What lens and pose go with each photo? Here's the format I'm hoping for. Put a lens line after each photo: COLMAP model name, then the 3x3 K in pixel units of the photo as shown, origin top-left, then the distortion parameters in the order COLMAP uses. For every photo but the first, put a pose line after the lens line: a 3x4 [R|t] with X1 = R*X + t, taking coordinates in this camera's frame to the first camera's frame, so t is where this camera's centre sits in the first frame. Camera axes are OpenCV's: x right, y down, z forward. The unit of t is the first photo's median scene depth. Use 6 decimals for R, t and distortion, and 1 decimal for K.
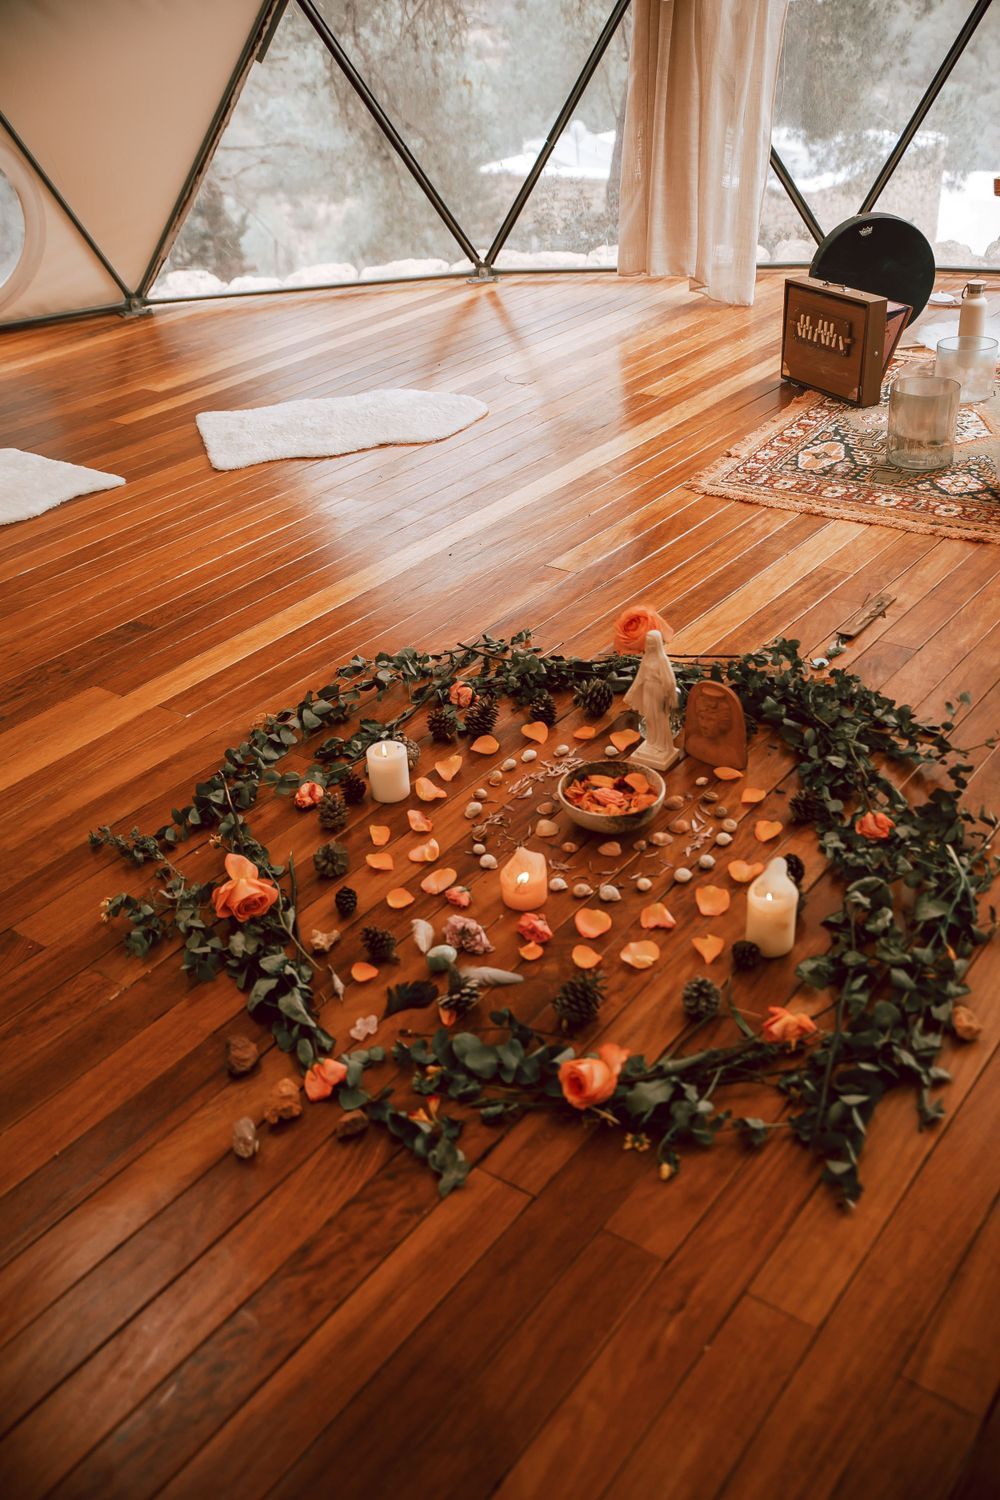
lens RADIAL K [[1437.8, 0, 500.0], [0, 1437.8, 750.0], [0, 0, 1]] dist [-0.108437, 0.343614]
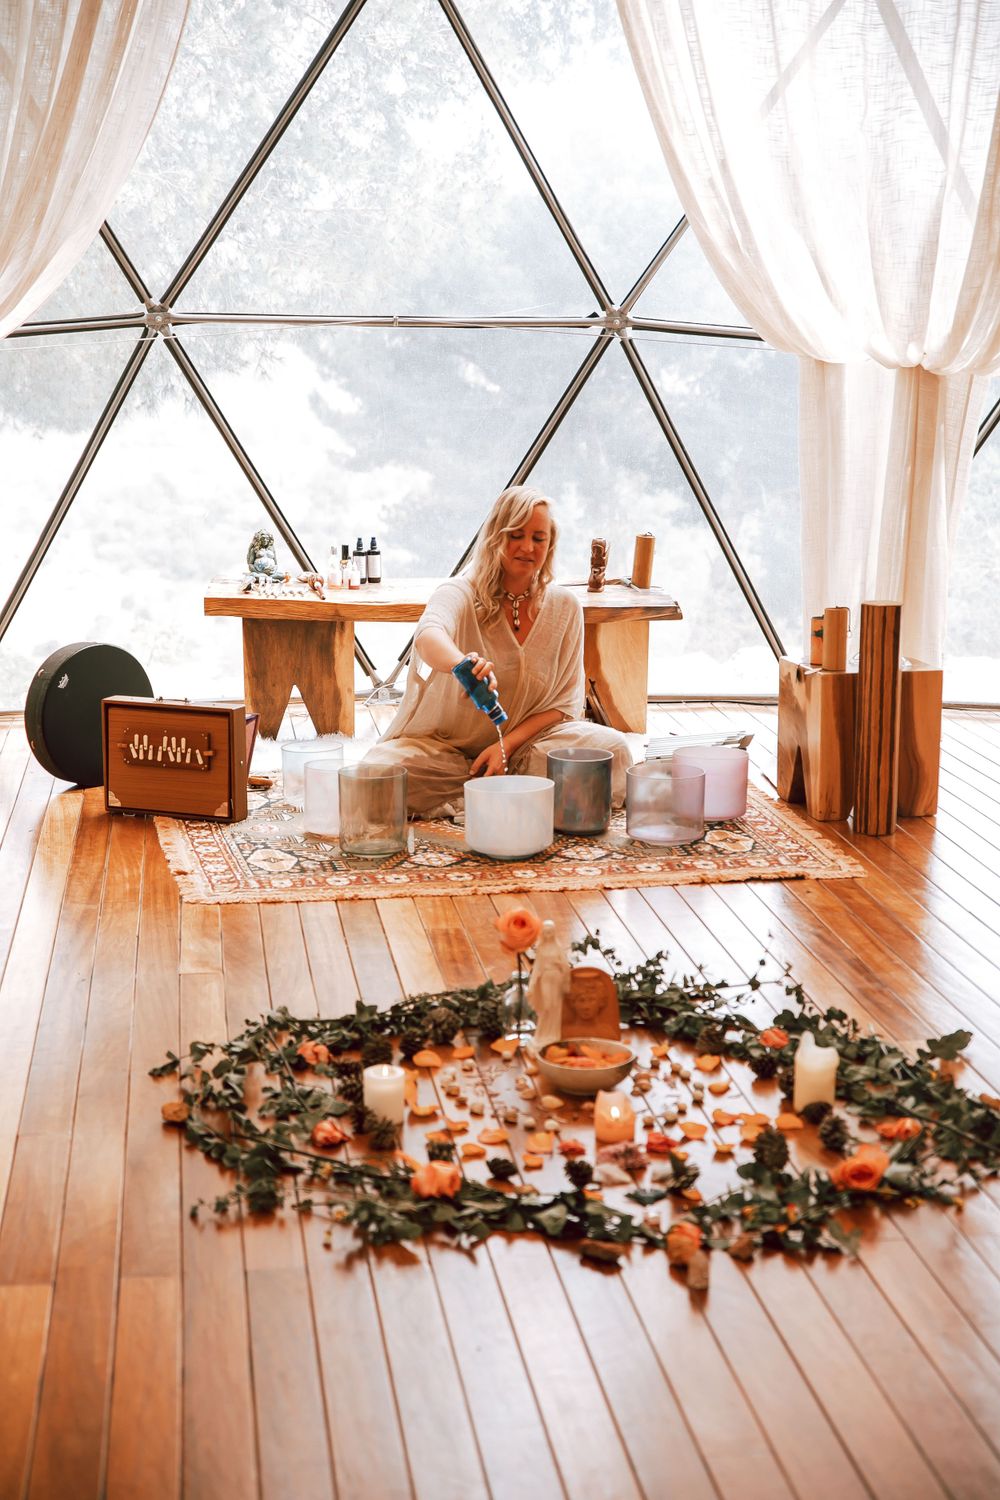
lens RADIAL K [[2402.4, 0, 500.0], [0, 2402.4, 750.0], [0, 0, 1]] dist [0.111615, 0.044143]
pose [[0.722232, -0.073585, 0.687725, -1.144491], [0.311308, 0.922498, -0.228222, 0.198990], [-0.617631, 0.378924, 0.689165, -0.283521]]
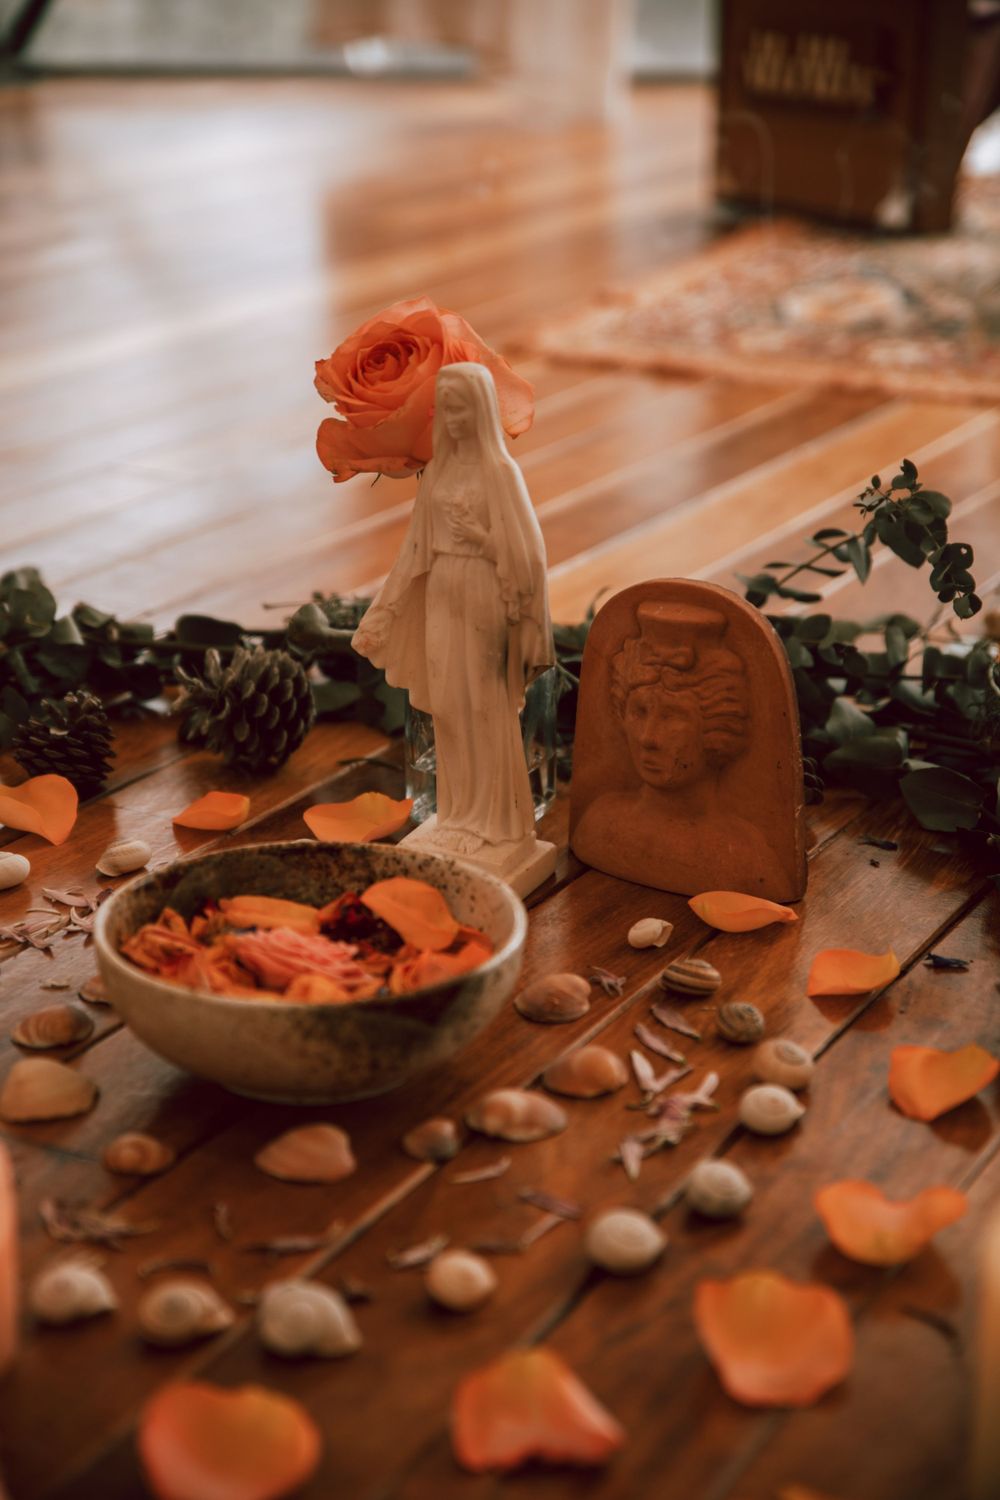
lens RADIAL K [[2701.6, 0, 500.0], [0, 2701.6, 750.0], [0, 0, 1]] dist [0.153684, 0.004302]
pose [[0.988677, 0.009238, 0.149774, 0.037501], [0.020185, 0.980845, -0.193744, 0.084844], [-0.148694, 0.194573, 0.969552, 0.509449]]
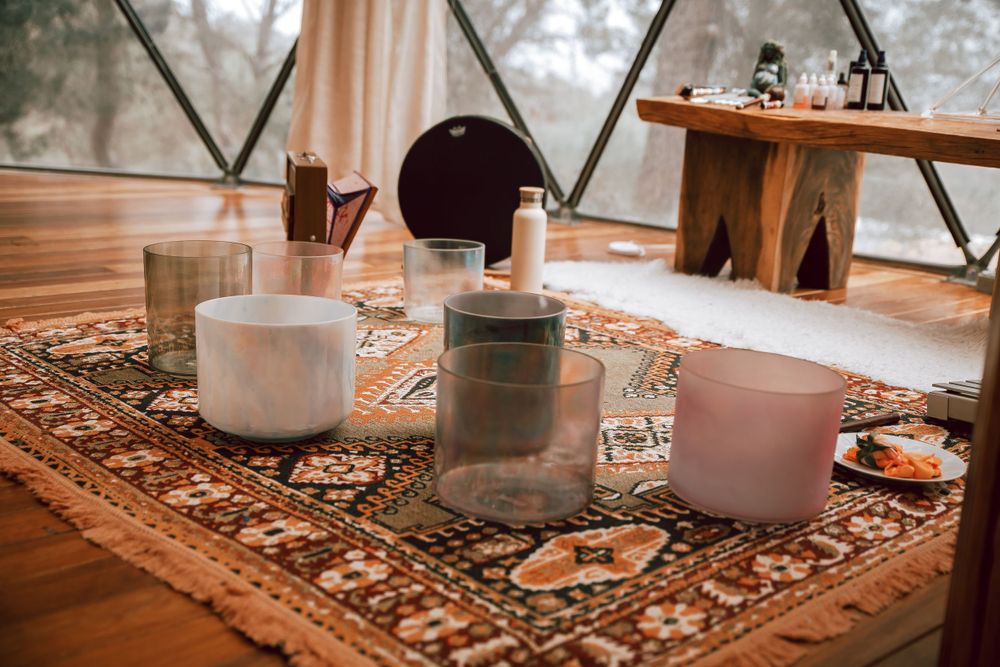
lens RADIAL K [[1114.5, 0, 500.0], [0, 1114.5, 333.5], [0, 0, 1]] dist [-0.000495, 0.000887]
pose [[0.970636, 0.149871, -0.188159, 0.796349], [-0.197871, 0.942244, -0.270229, -0.163540], [0.136792, 0.299526, 0.944231, 0.825288]]
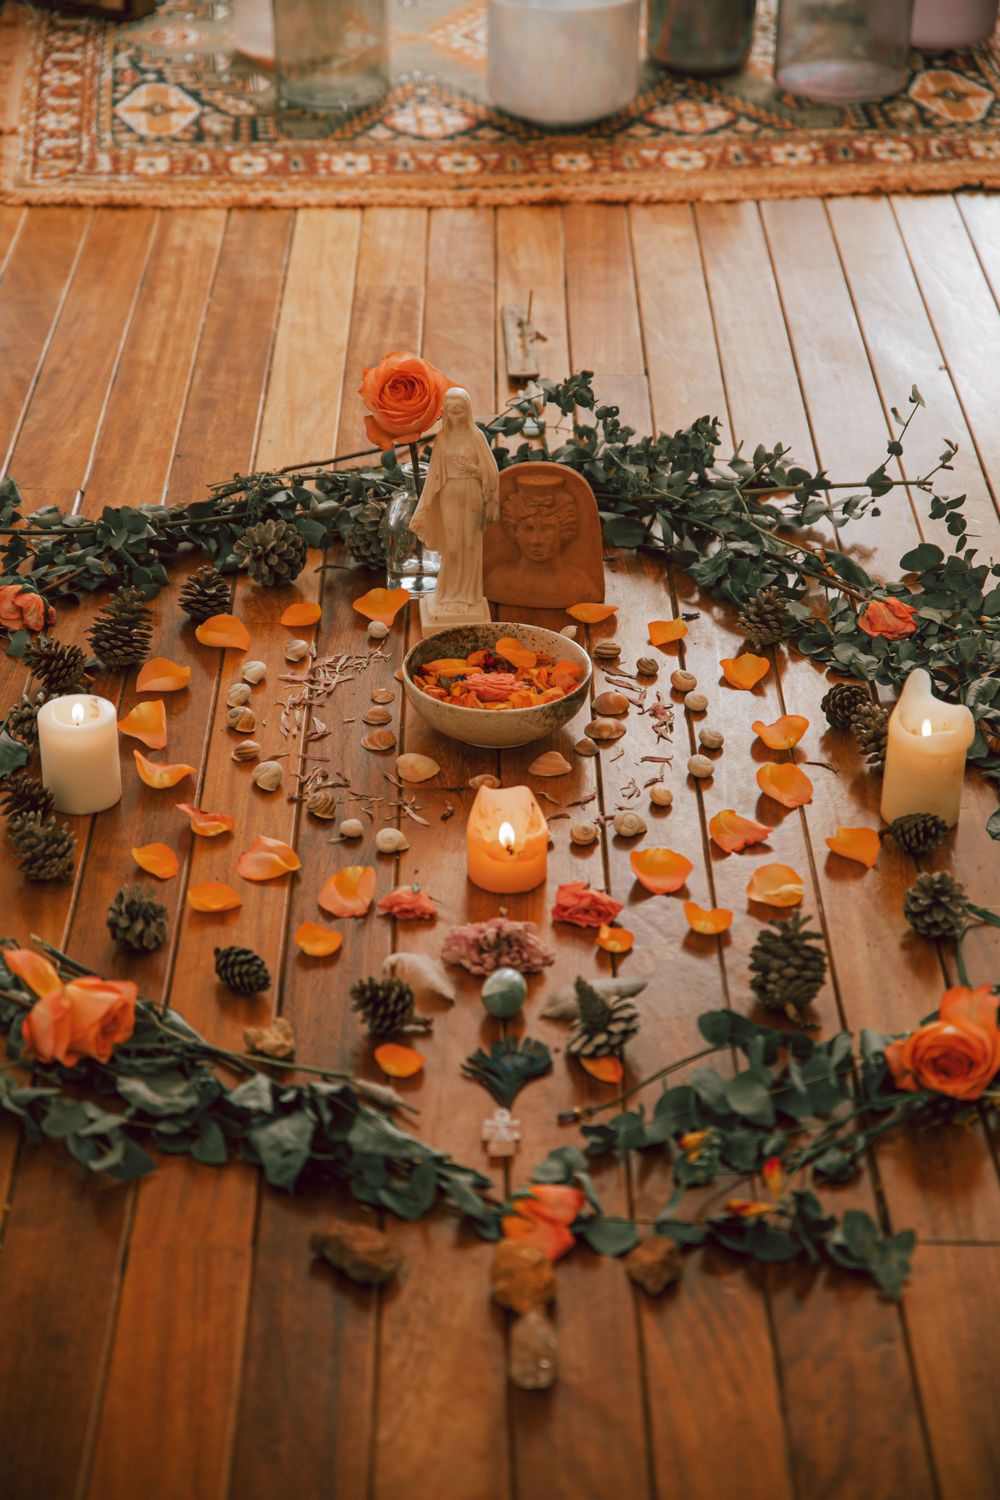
lens RADIAL K [[2832.8, 0, 500.0], [0, 2832.8, 750.0], [0, 0, 1]] dist [0.185955, 0.159538]
pose [[0.800431, -0.249481, 0.545041, -0.512225], [0.257538, 0.964204, 0.063131, -0.011859], [-0.541281, 0.089836, 0.836029, 0.067361]]
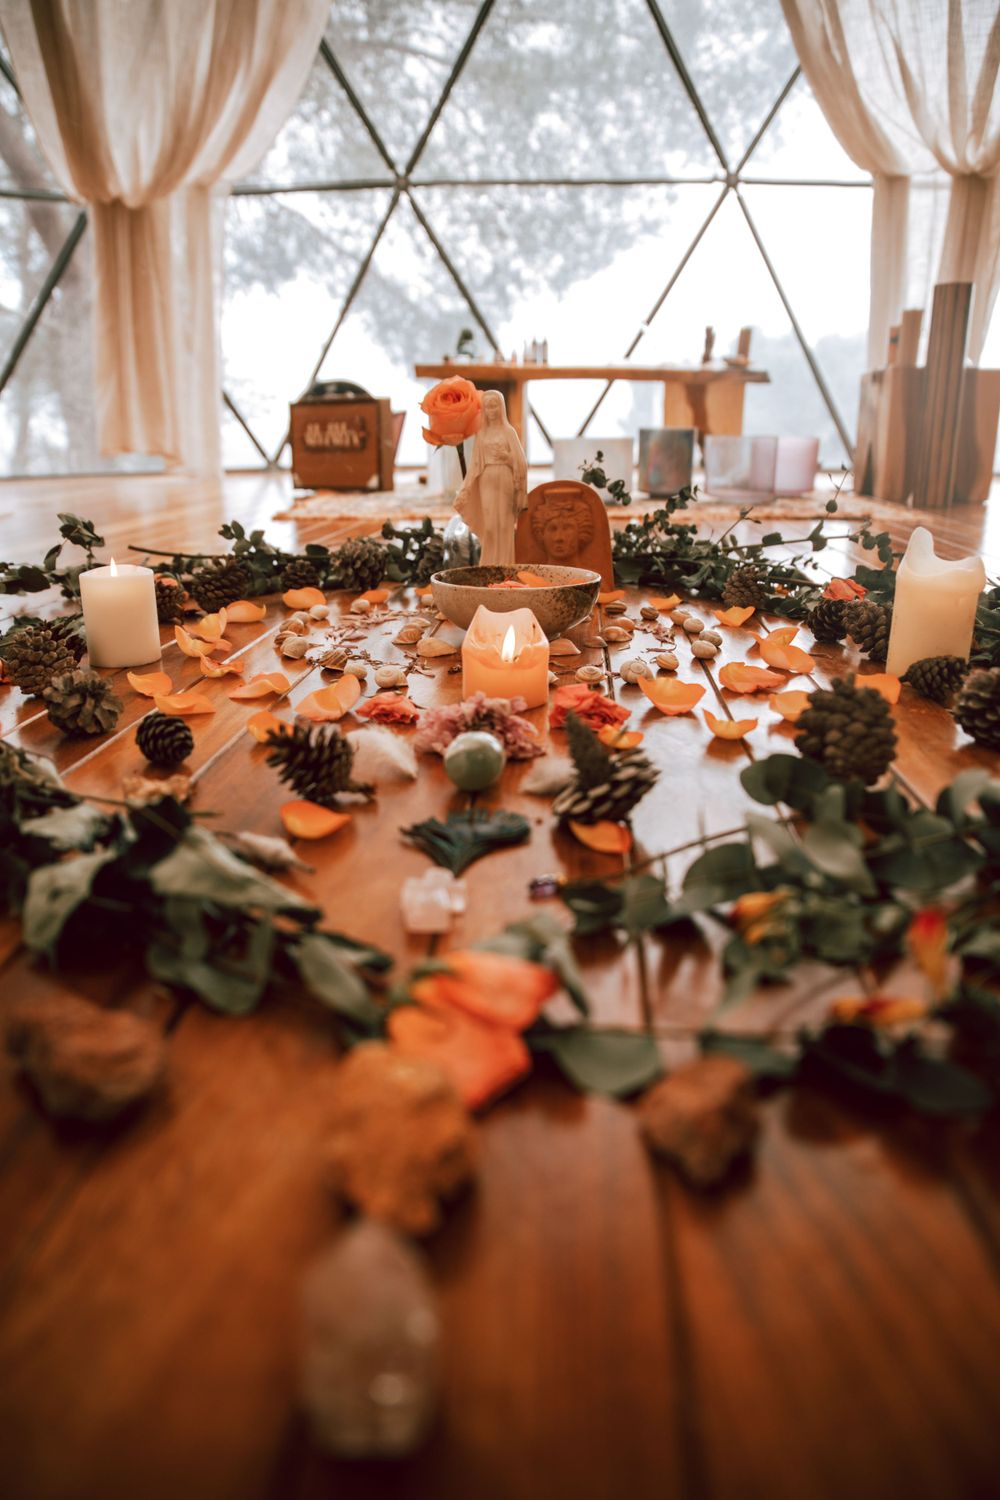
lens RADIAL K [[1005.5, 0, 500.0], [0, 1005.5, 750.0], [0, 0, 1]] dist [-0.133492, 0.087964]
pose [[0.846871, -0.119996, 0.518084, -0.156969], [0.232447, 0.959744, -0.157671, 0.158692], [-0.478308, 0.253954, 0.840672, 0.623475]]
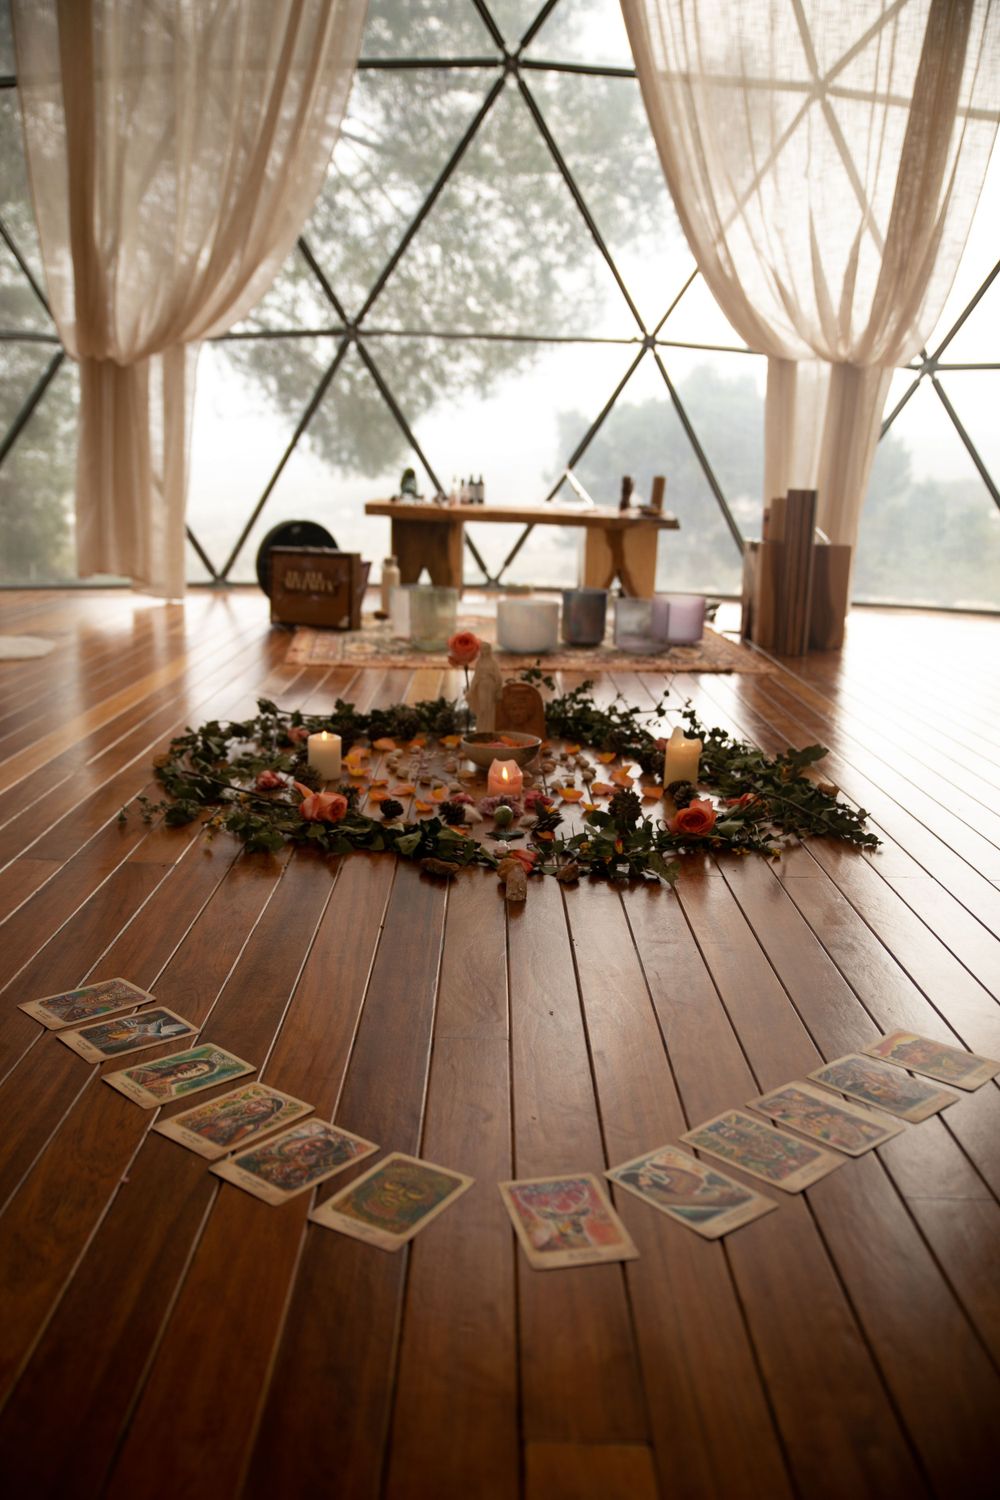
lens RADIAL K [[1279.3, 0, 500.0], [0, 1279.3, 750.0], [0, 0, 1]] dist [-0.053901, 0.008769]
pose [[0.799637, -0.056853, 0.597787, -0.605710], [0.240593, 0.942443, -0.232201, 0.296490], [-0.550178, 0.329499, 0.767290, 0.086223]]
